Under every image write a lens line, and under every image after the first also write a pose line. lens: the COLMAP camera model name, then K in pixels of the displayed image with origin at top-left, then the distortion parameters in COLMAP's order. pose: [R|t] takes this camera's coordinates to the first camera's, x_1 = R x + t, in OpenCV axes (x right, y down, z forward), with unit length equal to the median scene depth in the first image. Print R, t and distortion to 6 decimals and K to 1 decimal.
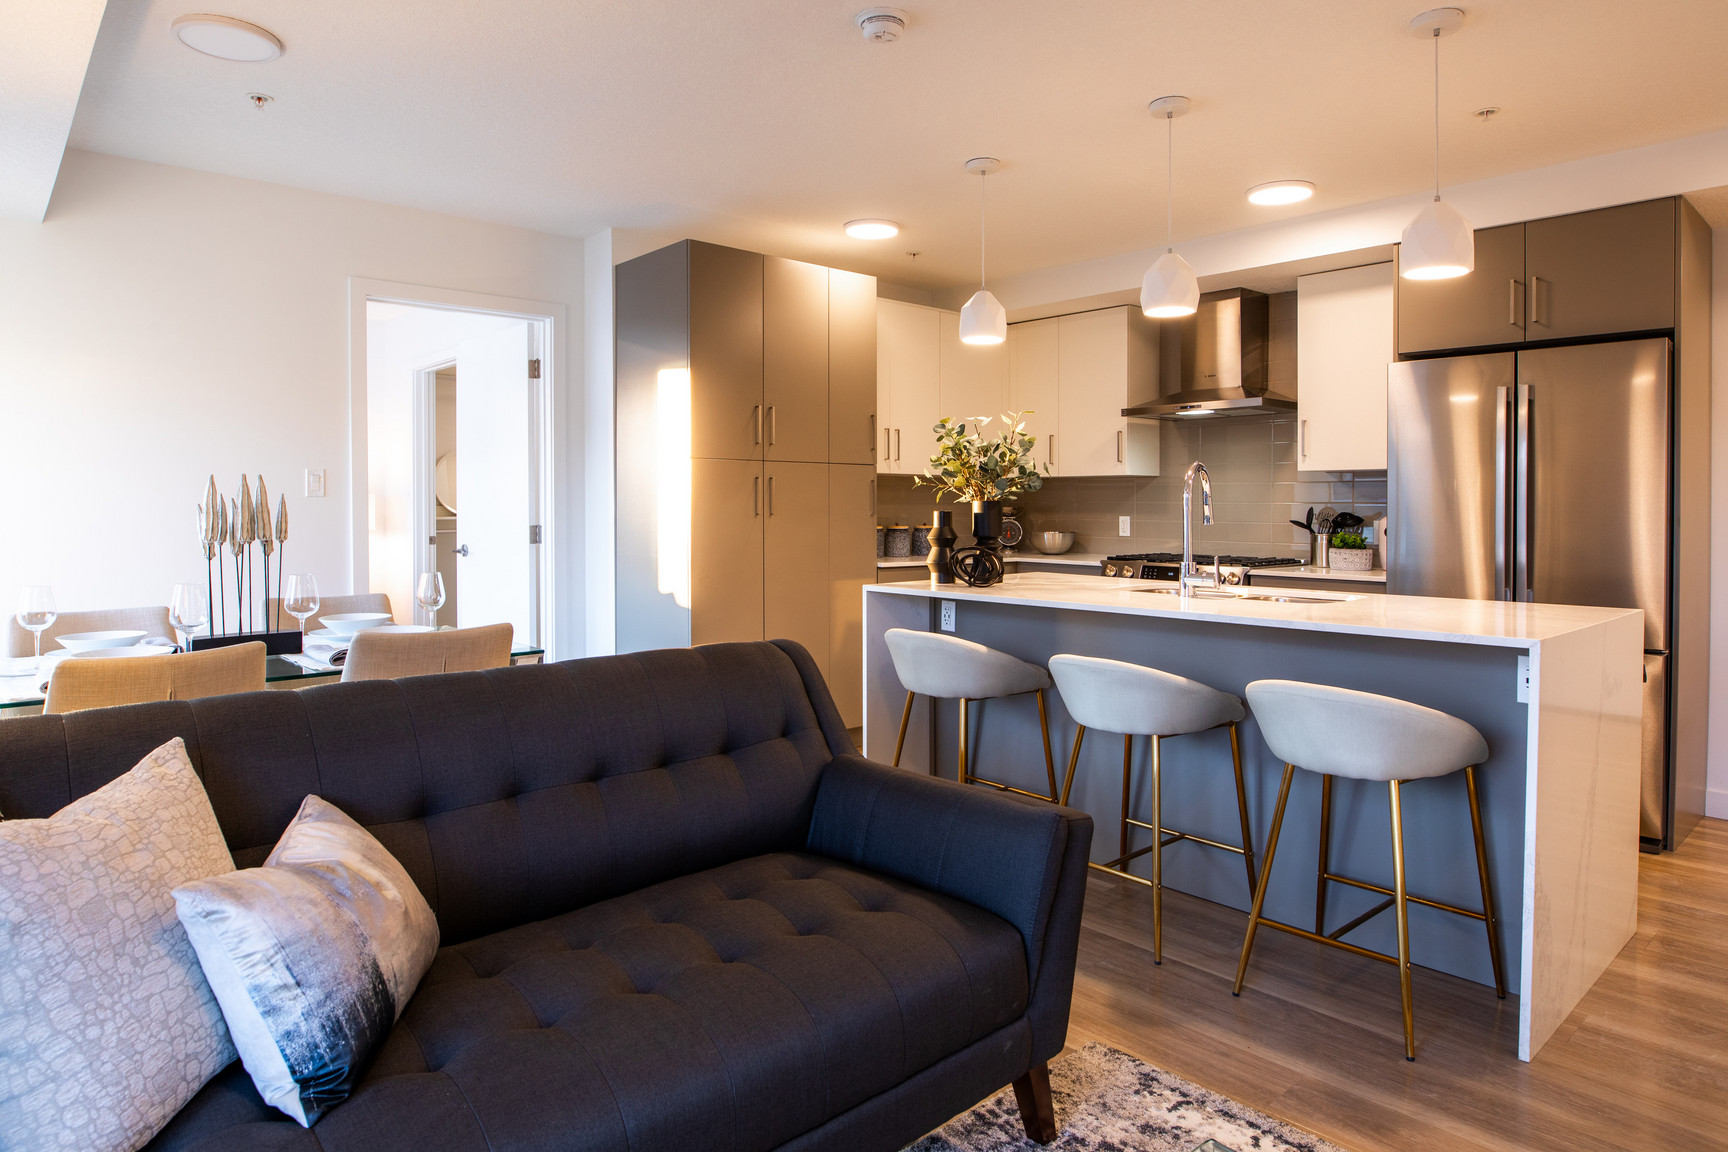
lens RADIAL K [[1011.9, 0, 868.4], [0, 1011.9, 524.9], [0, 0, 1]] dist [-0.022896, 0.001789]
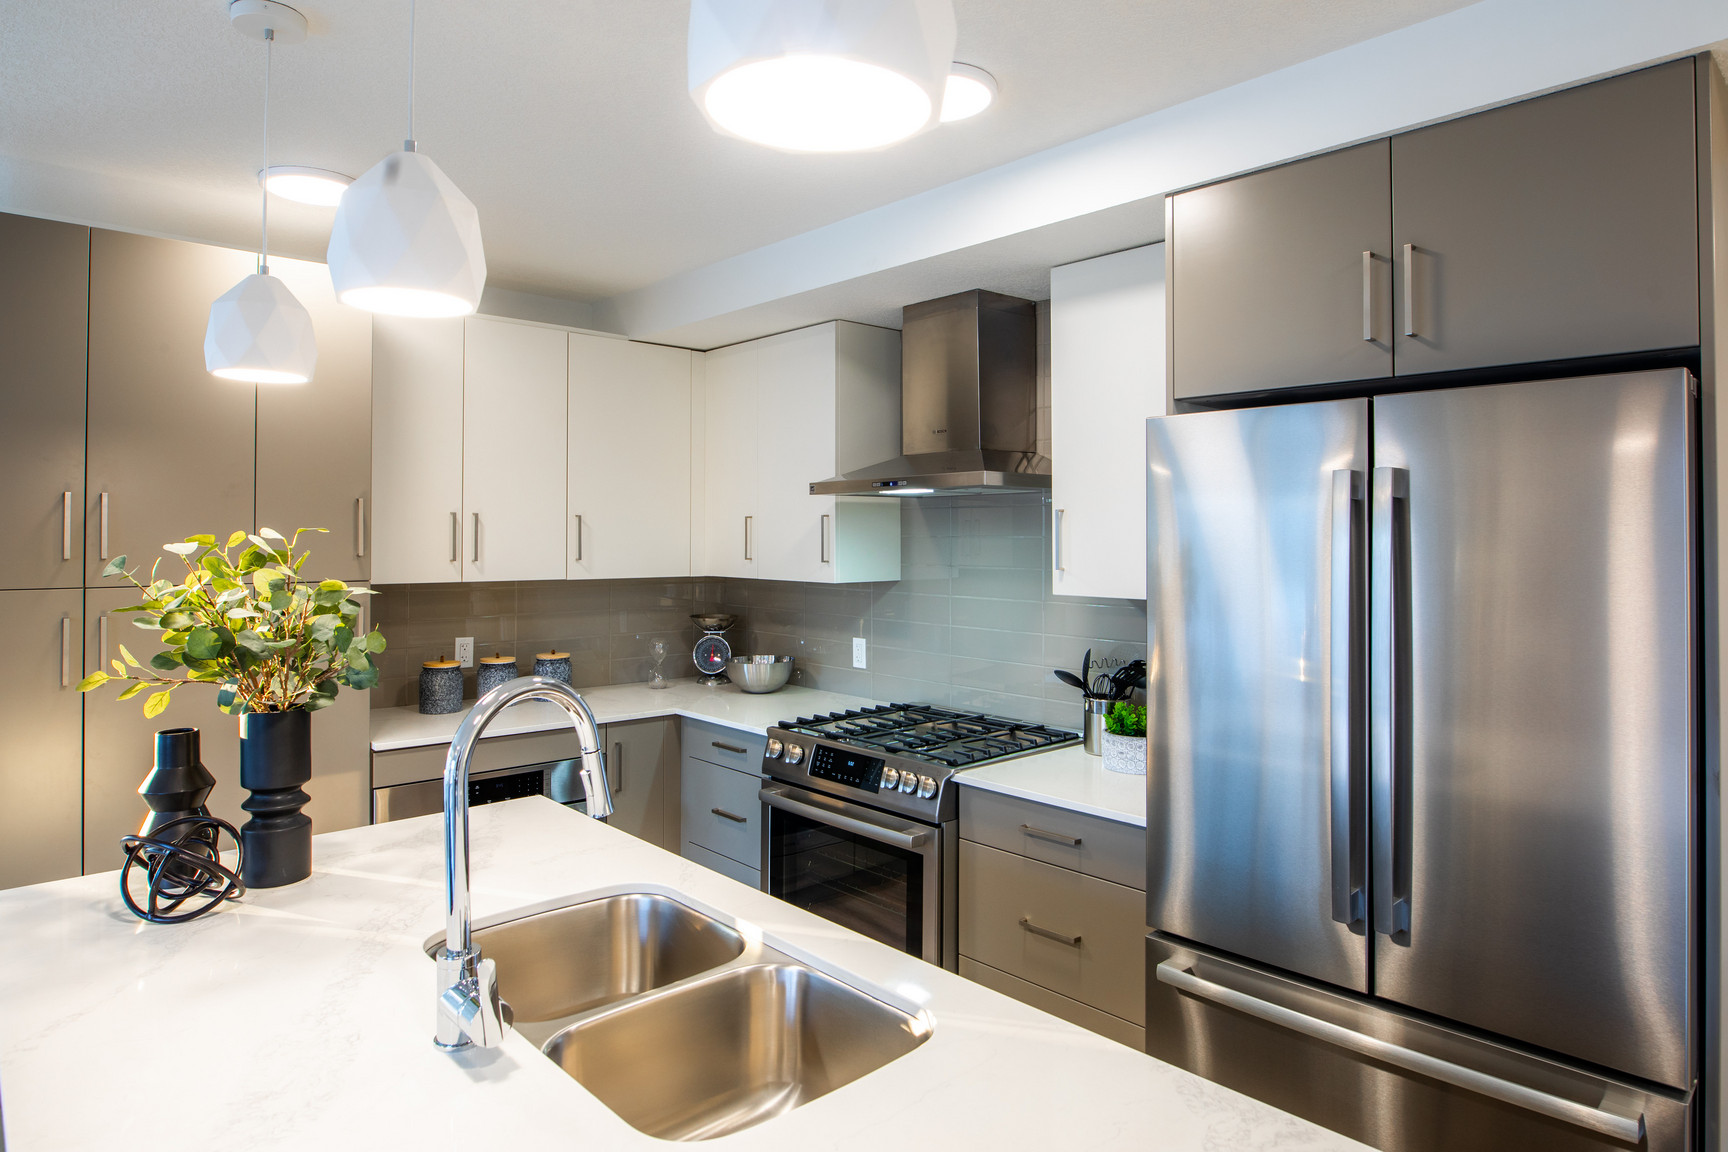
lens RADIAL K [[1011.9, 0, 880.6], [0, 1011.9, 530.7], [0, 0, 1]] dist [-0.022896, 0.001789]
pose [[0.999949, 0.000106, 0.010102, 0.321336], [0.000156, 0.999663, -0.025944, -0.076156], [-0.010101, 0.025944, 0.999612, 0.411516]]
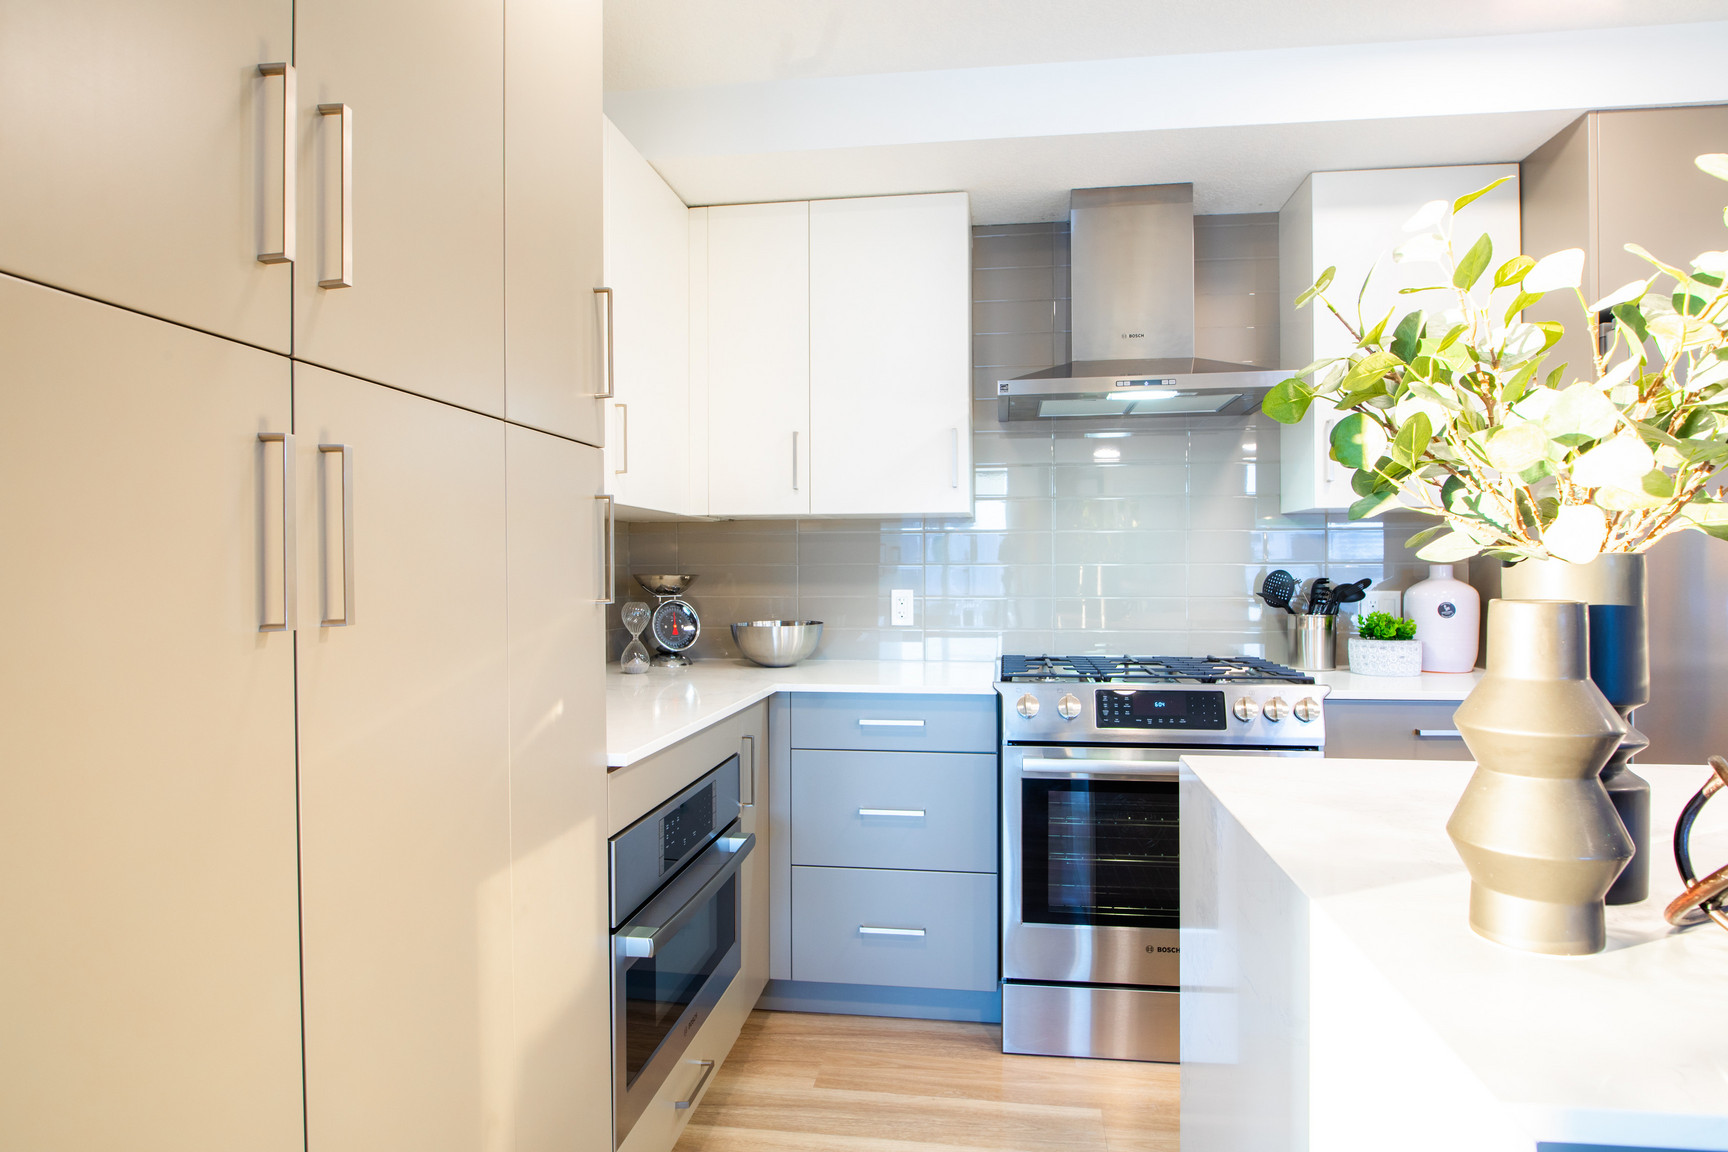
lens RADIAL K [[1011.9, 0, 866.4], [0, 1011.9, 567.4], [0, 0, 1]] dist [-0.022896, 0.001789]
pose [[0.780870, -0.004482, 0.624677, -0.131141], [0.018256, 0.999711, -0.015648, -0.015005], [-0.624427, 0.023623, 0.780726, 0.716485]]
